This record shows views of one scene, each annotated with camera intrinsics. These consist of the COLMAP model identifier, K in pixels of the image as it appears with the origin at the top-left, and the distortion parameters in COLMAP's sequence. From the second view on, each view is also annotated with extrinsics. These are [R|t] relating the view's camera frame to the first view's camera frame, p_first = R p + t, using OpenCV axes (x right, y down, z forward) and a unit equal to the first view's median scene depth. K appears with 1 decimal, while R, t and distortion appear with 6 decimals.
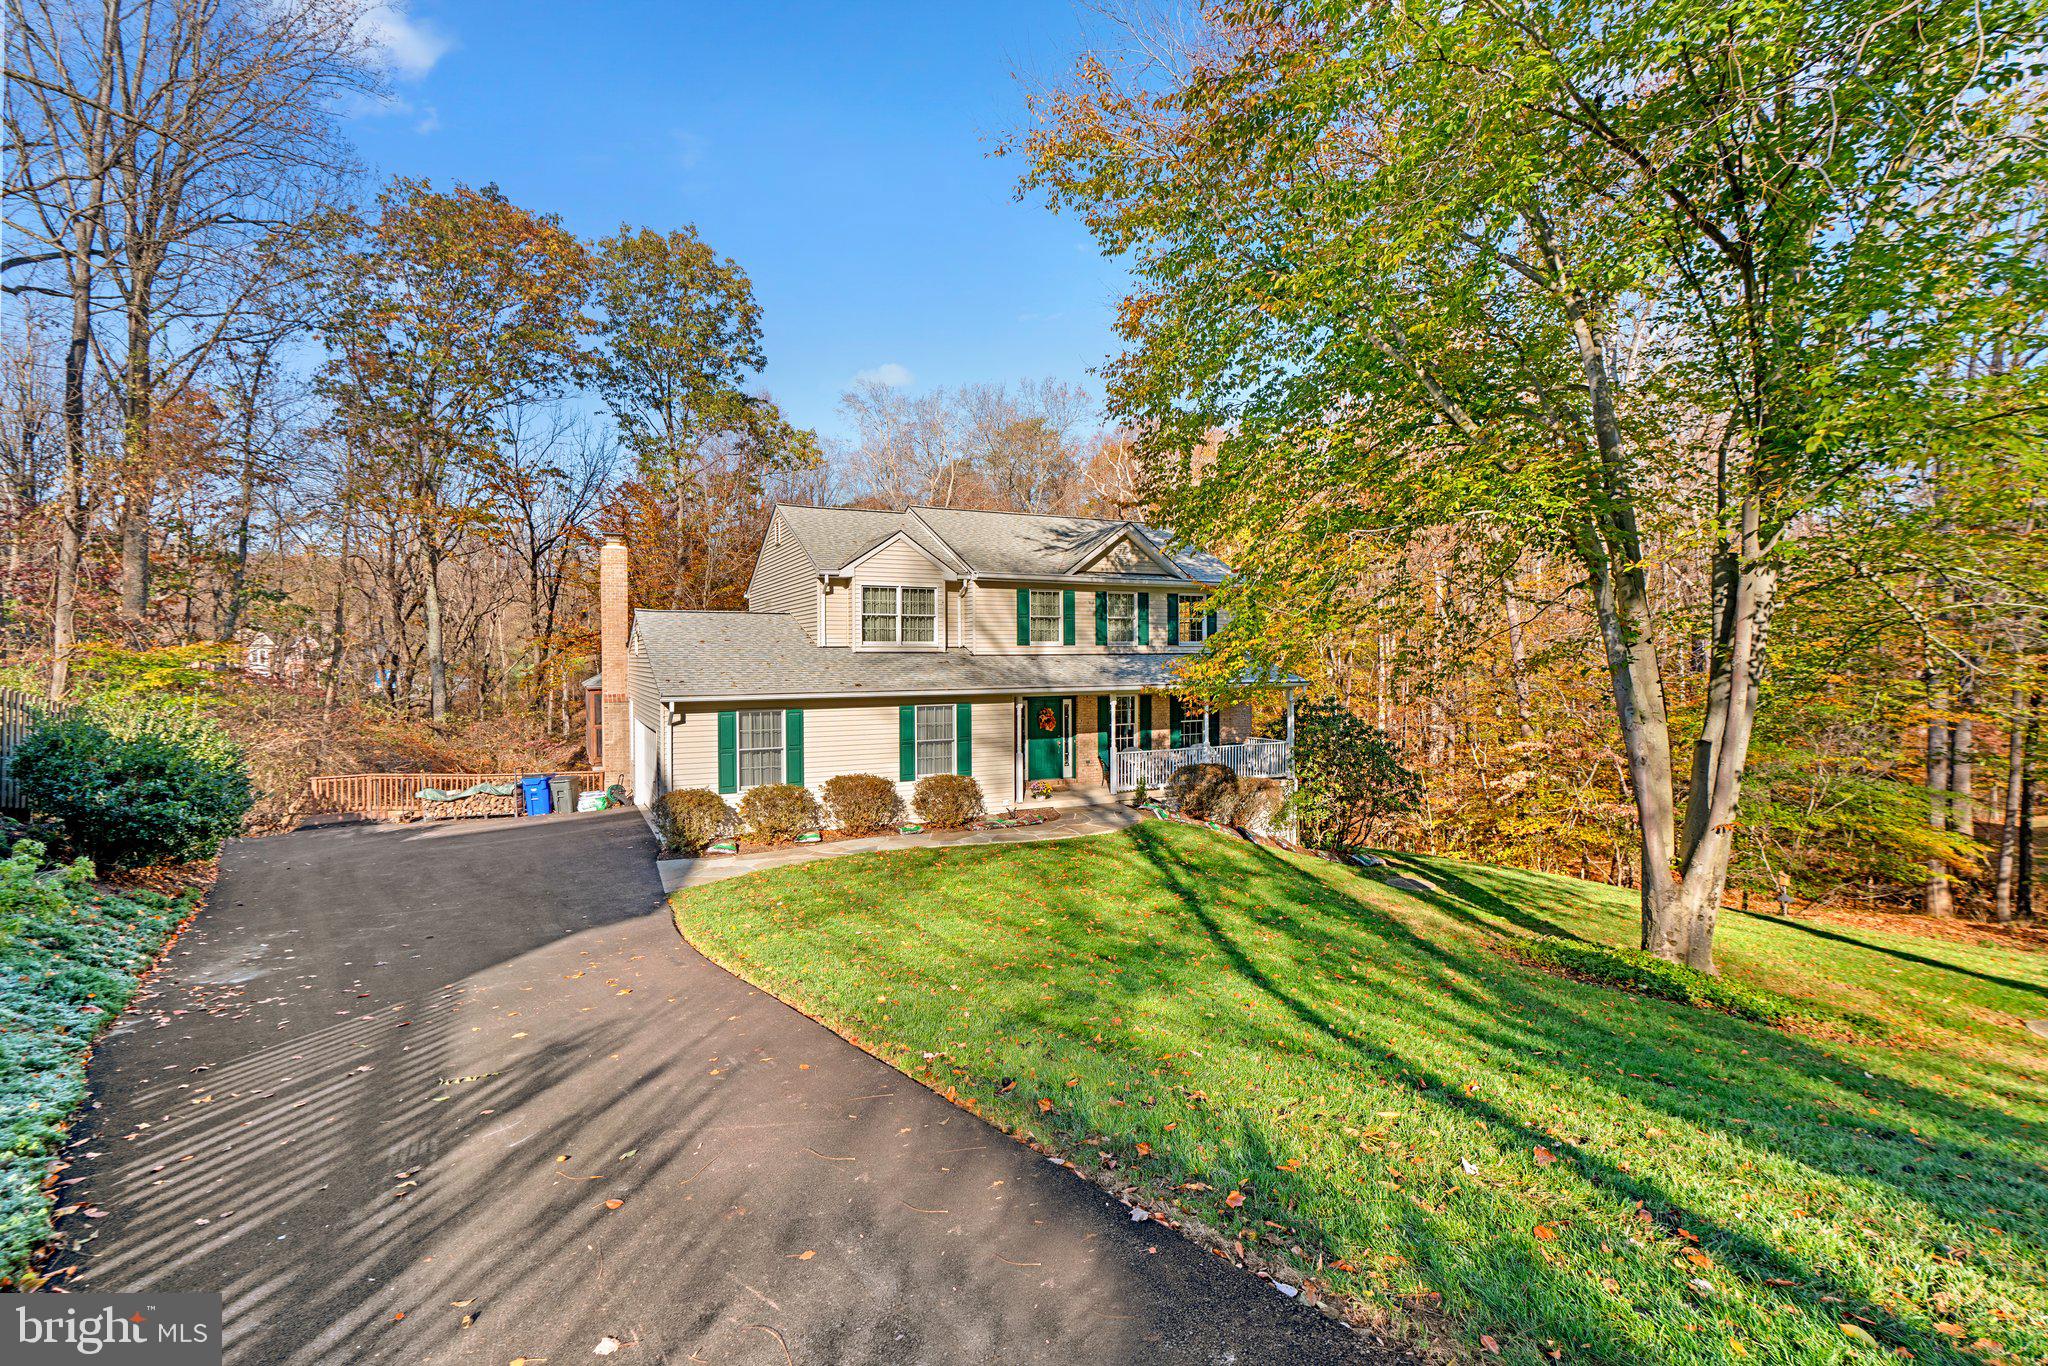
lens RADIAL K [[943.6, 0, 1021.3], [0, 943.6, 670.1], [0, 0, 1]] dist [0.002894, 0.000646]
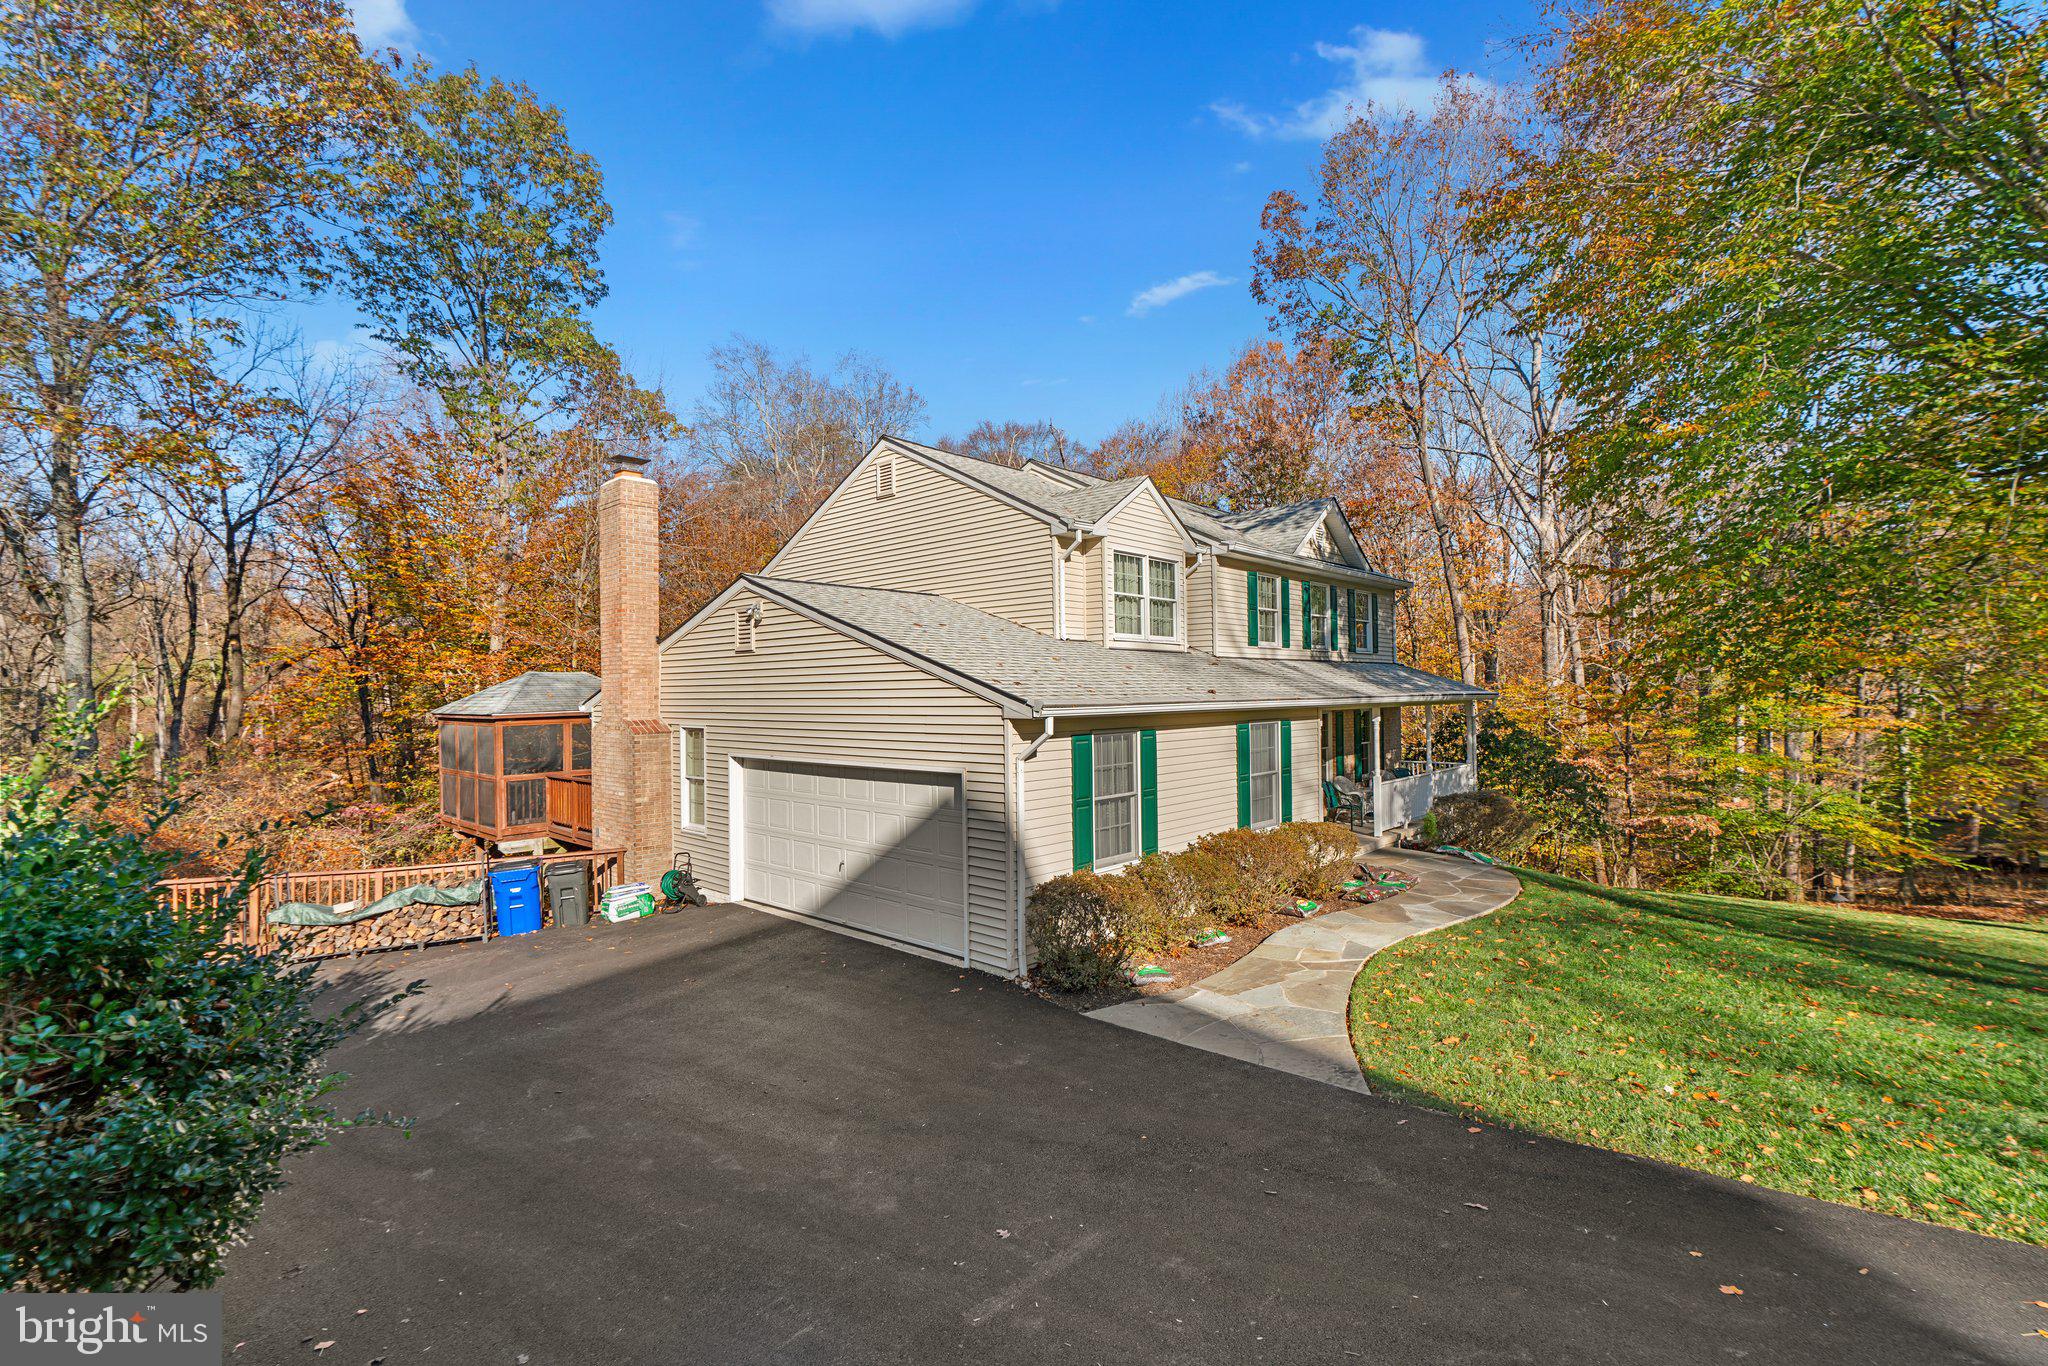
lens RADIAL K [[943.6, 0, 1014.0], [0, 943.6, 687.5], [0, 0, 1]] dist [0.002894, 0.000646]
pose [[0.938391, -0.003108, 0.345562, -0.469582], [0.012529, 0.999608, -0.025032, 0.024495], [-0.345349, 0.027819, 0.938062, 0.390717]]
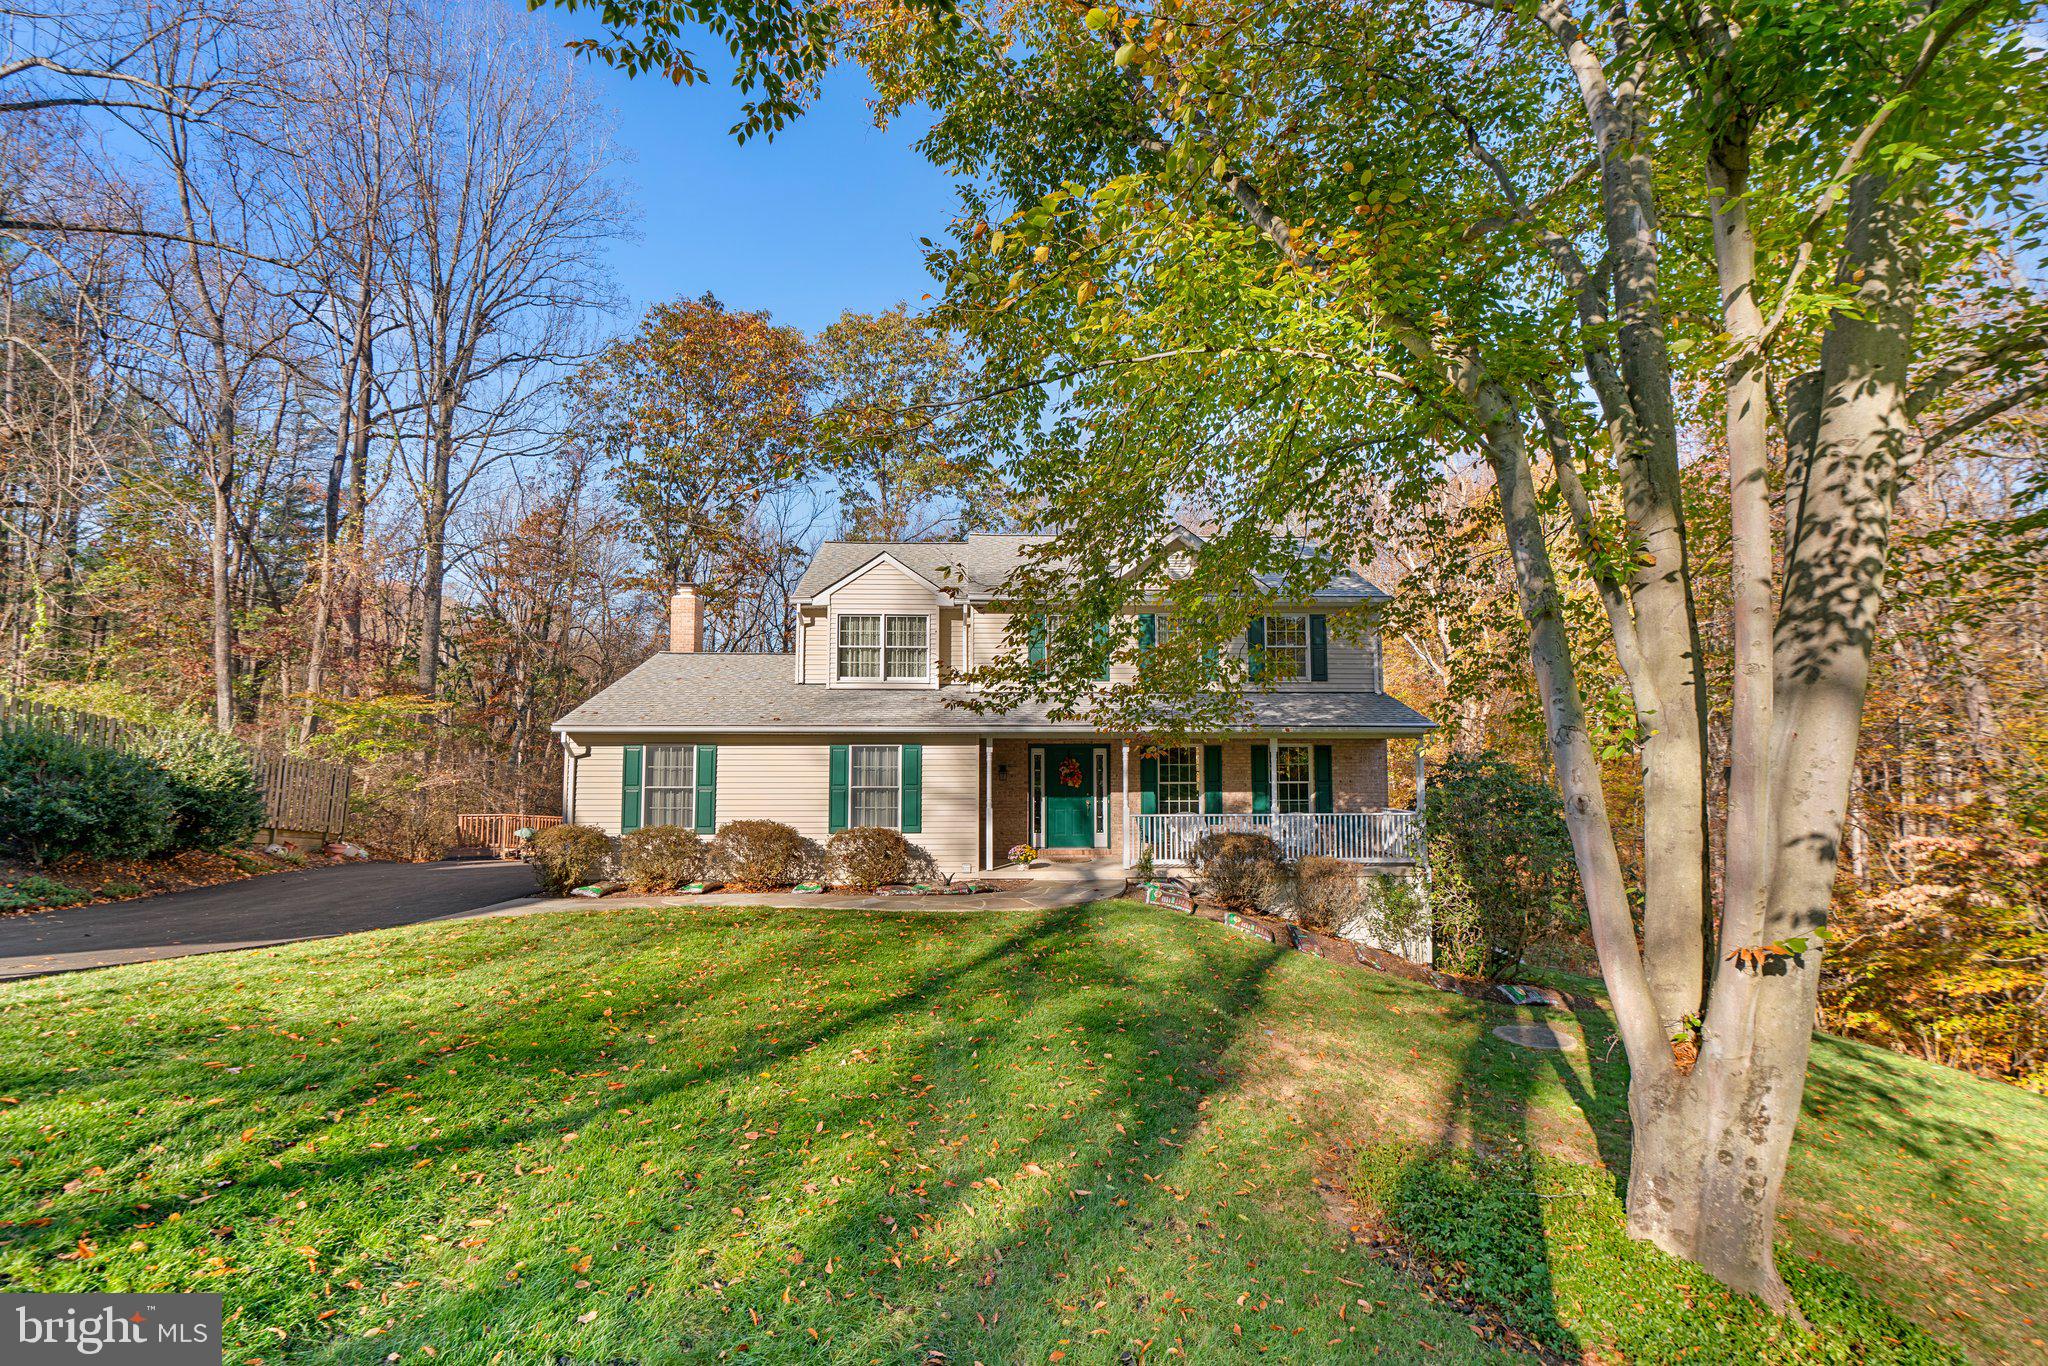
lens RADIAL K [[943.6, 0, 1022.0], [0, 943.6, 682.7], [0, 0, 1]] dist [0.002894, 0.000646]
pose [[0.915205, -0.021961, -0.402389, 0.350006], [-0.011567, 0.996671, -0.080702, 0.044949], [0.402822, 0.078514, 0.911905, 0.255481]]
